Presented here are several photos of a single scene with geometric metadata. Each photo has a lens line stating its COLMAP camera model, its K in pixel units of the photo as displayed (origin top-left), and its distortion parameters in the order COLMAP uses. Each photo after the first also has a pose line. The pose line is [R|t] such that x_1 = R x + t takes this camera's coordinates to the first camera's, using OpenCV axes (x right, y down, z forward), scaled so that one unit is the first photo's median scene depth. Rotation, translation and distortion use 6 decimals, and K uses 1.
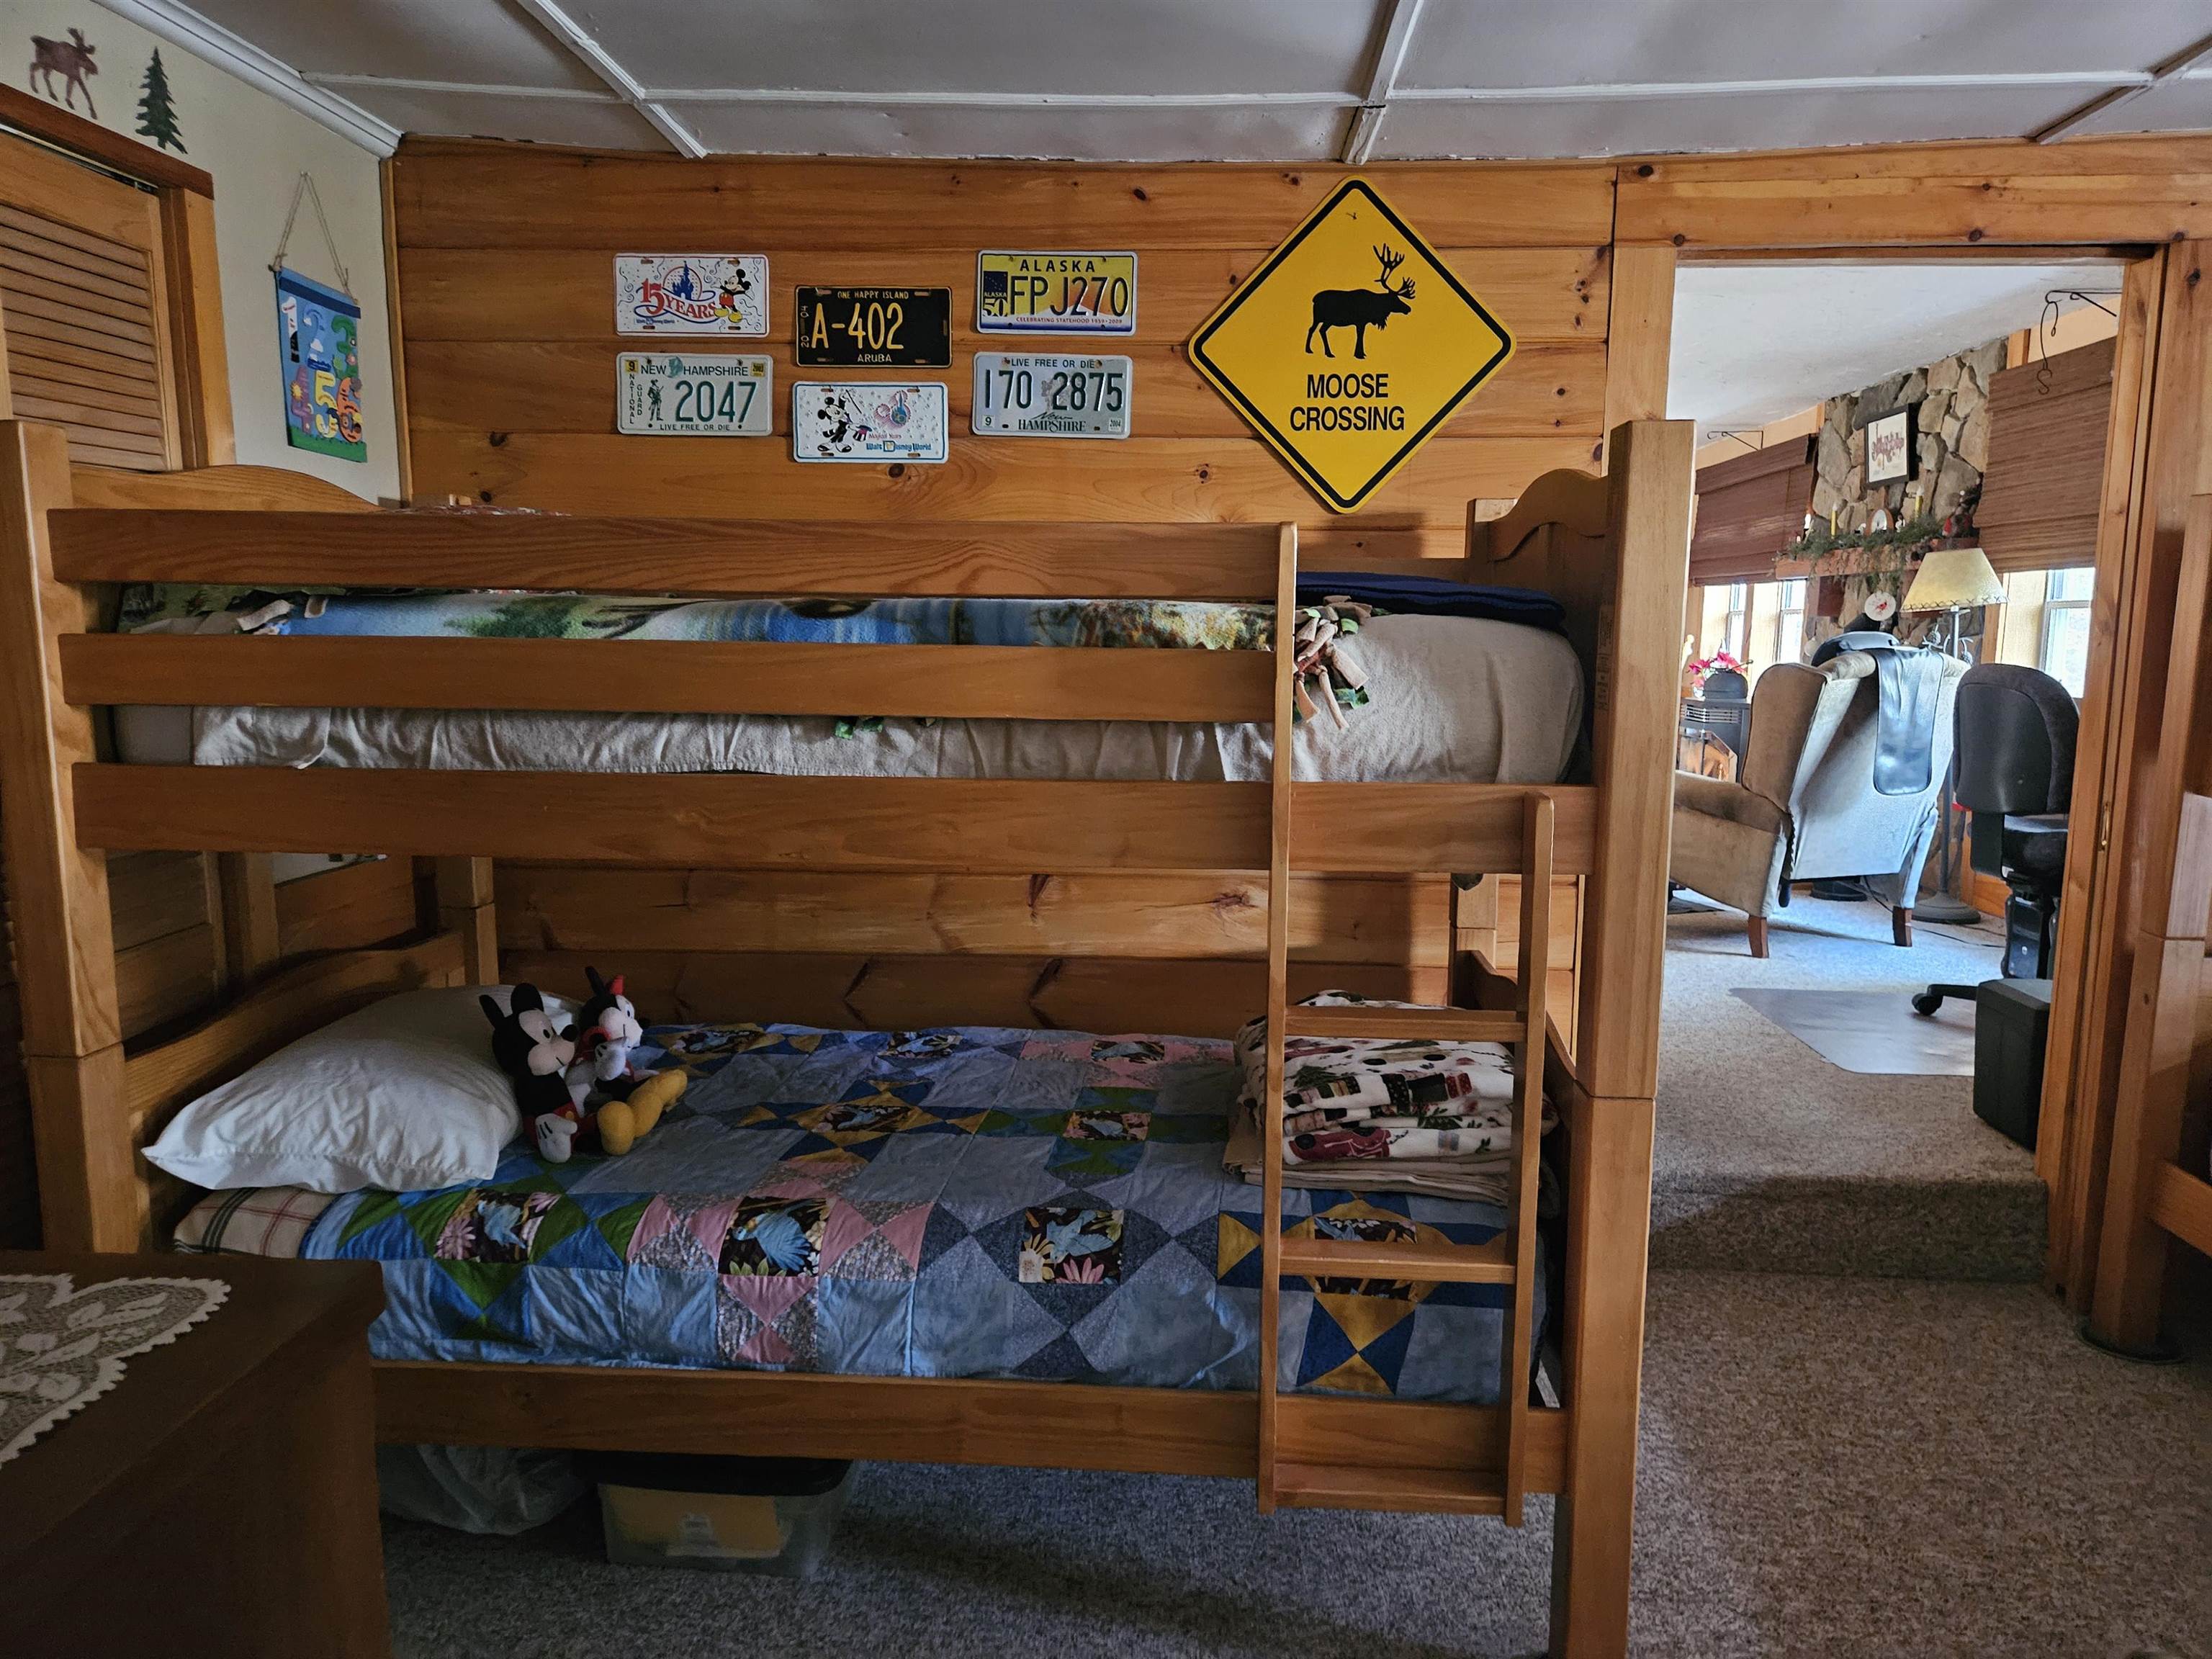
lens RADIAL K [[1475.0, 0, 1098.7], [0, 1475.0, 831.3], [0, 0, 1]] dist [0.009666, -0.009442]
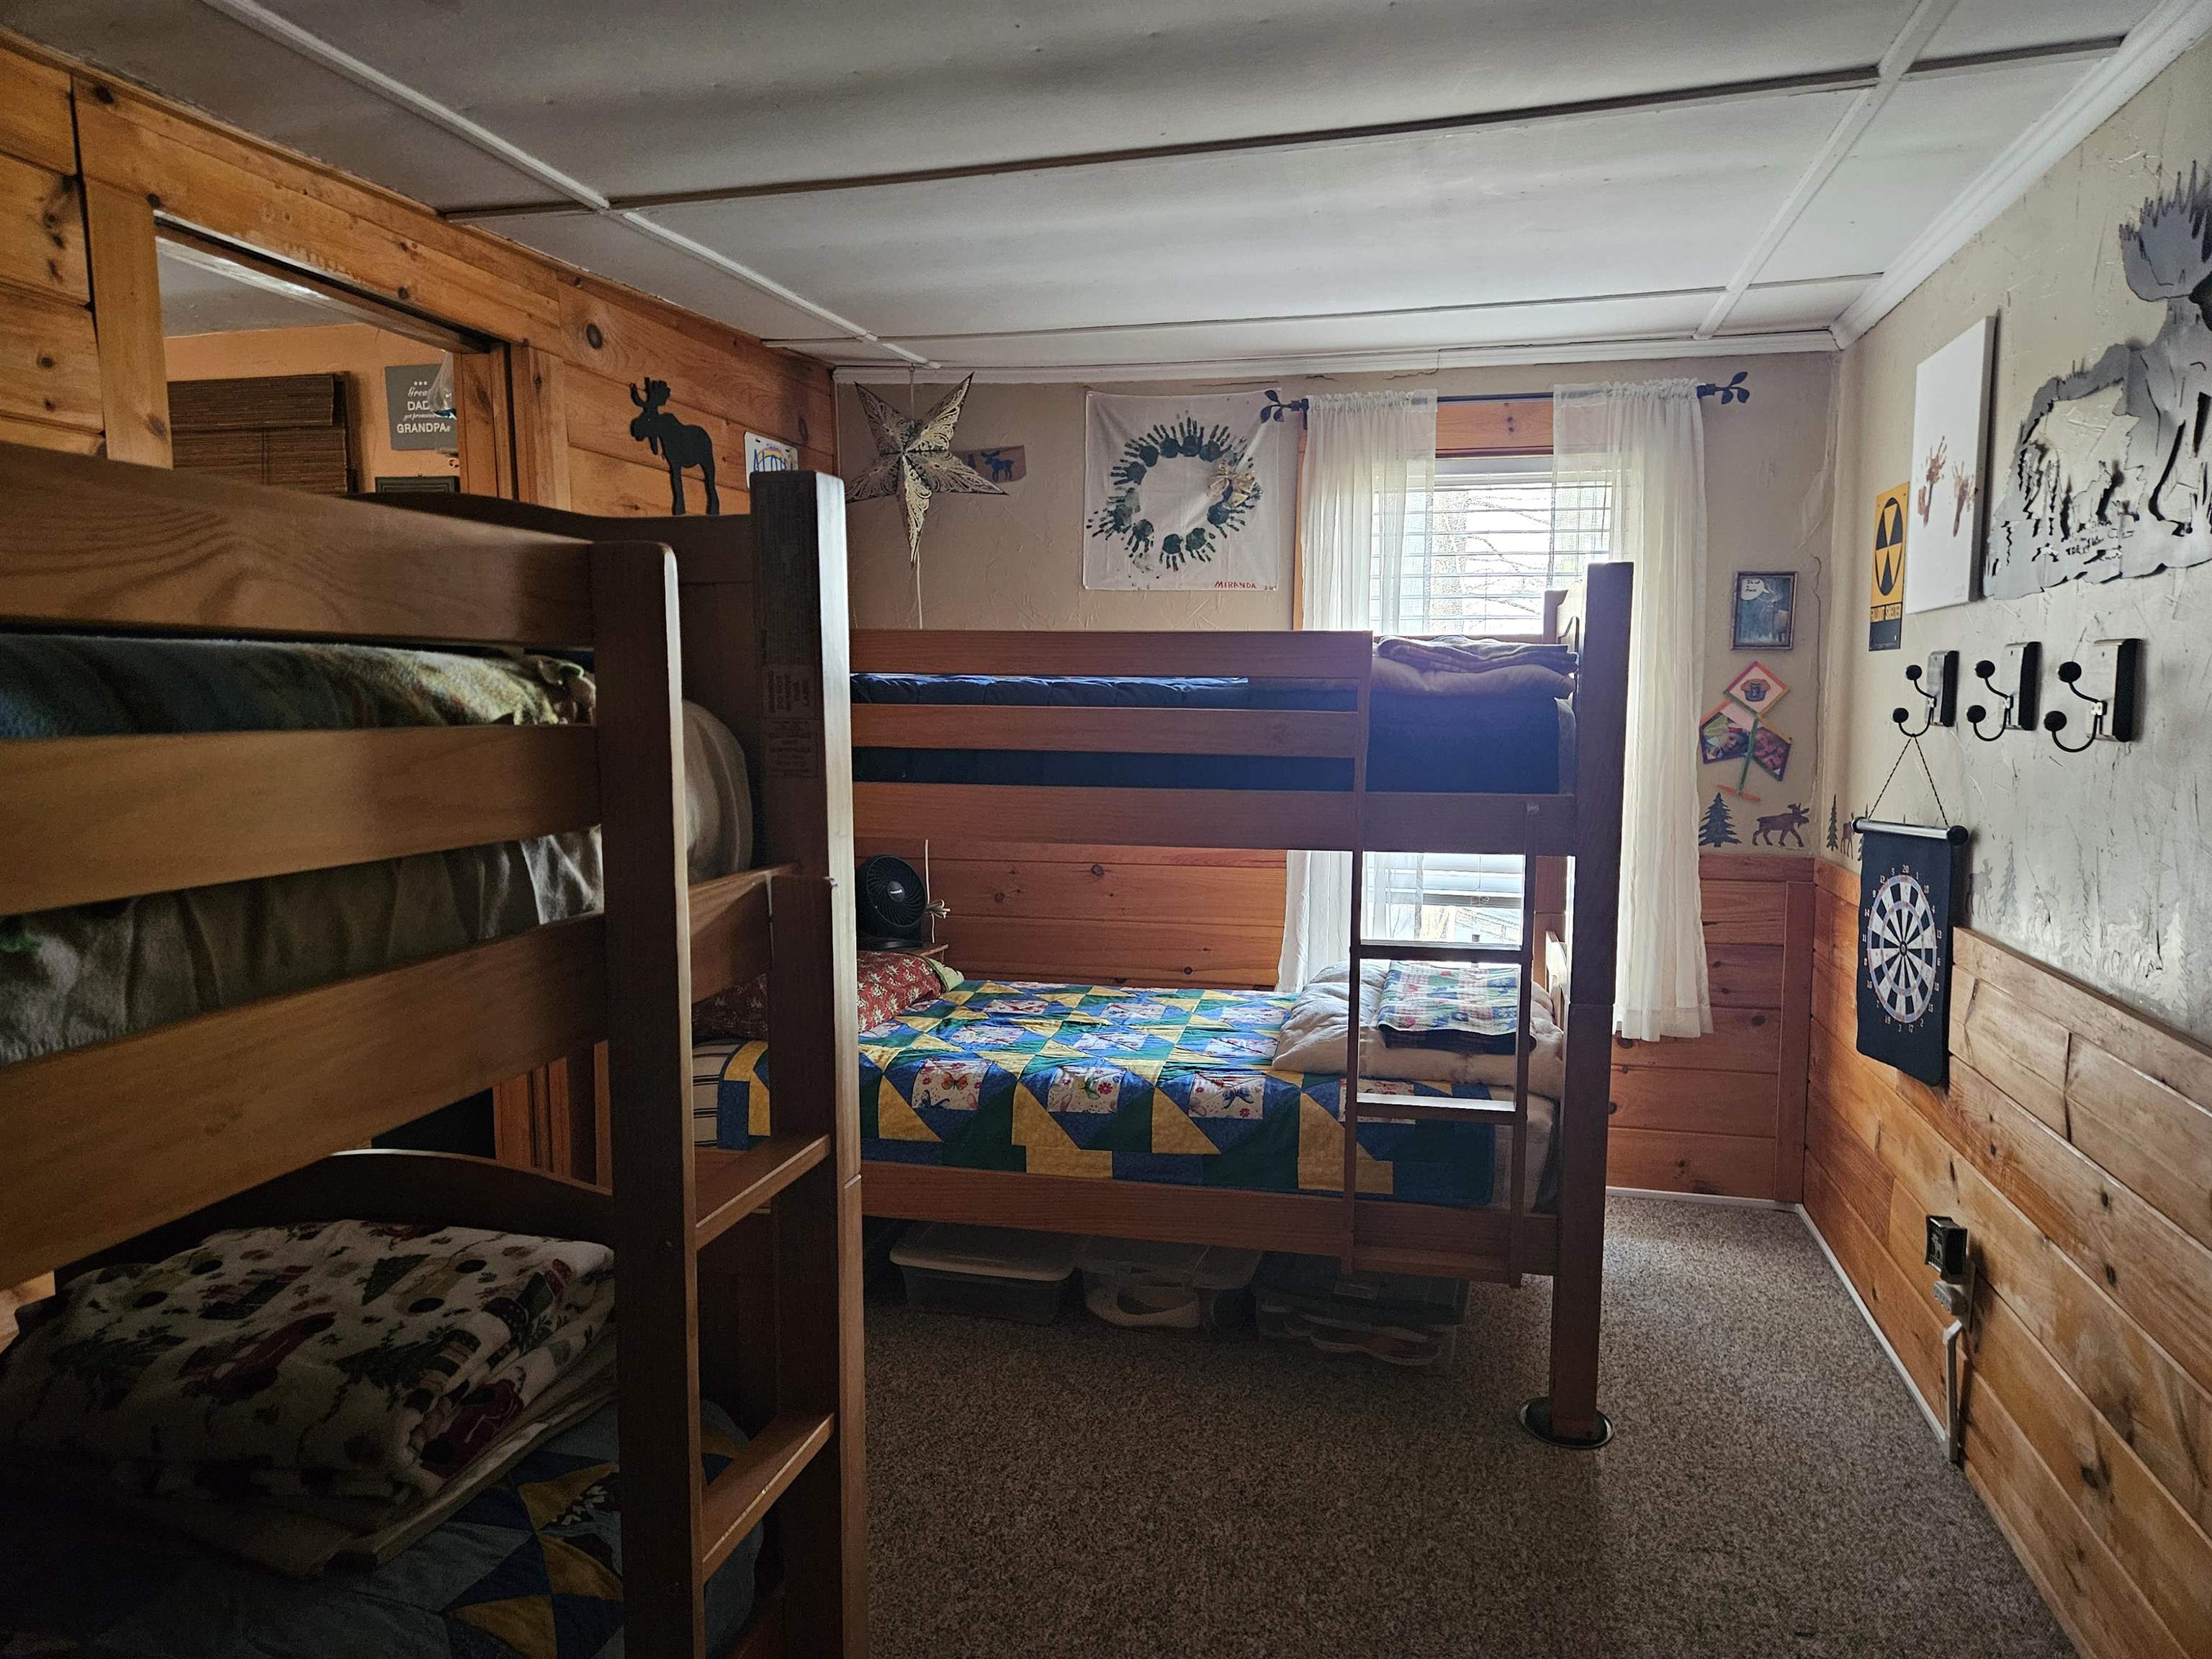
lens RADIAL K [[1475.0, 0, 1101.9], [0, 1475.0, 833.2], [0, 0, 1]] dist [0.009666, -0.009442]
pose [[0.161851, -0.102719, 0.981455, -0.444981], [0.143114, 0.986496, 0.079646, -0.078455], [-0.976382, 0.127569, 0.174366, 0.553383]]
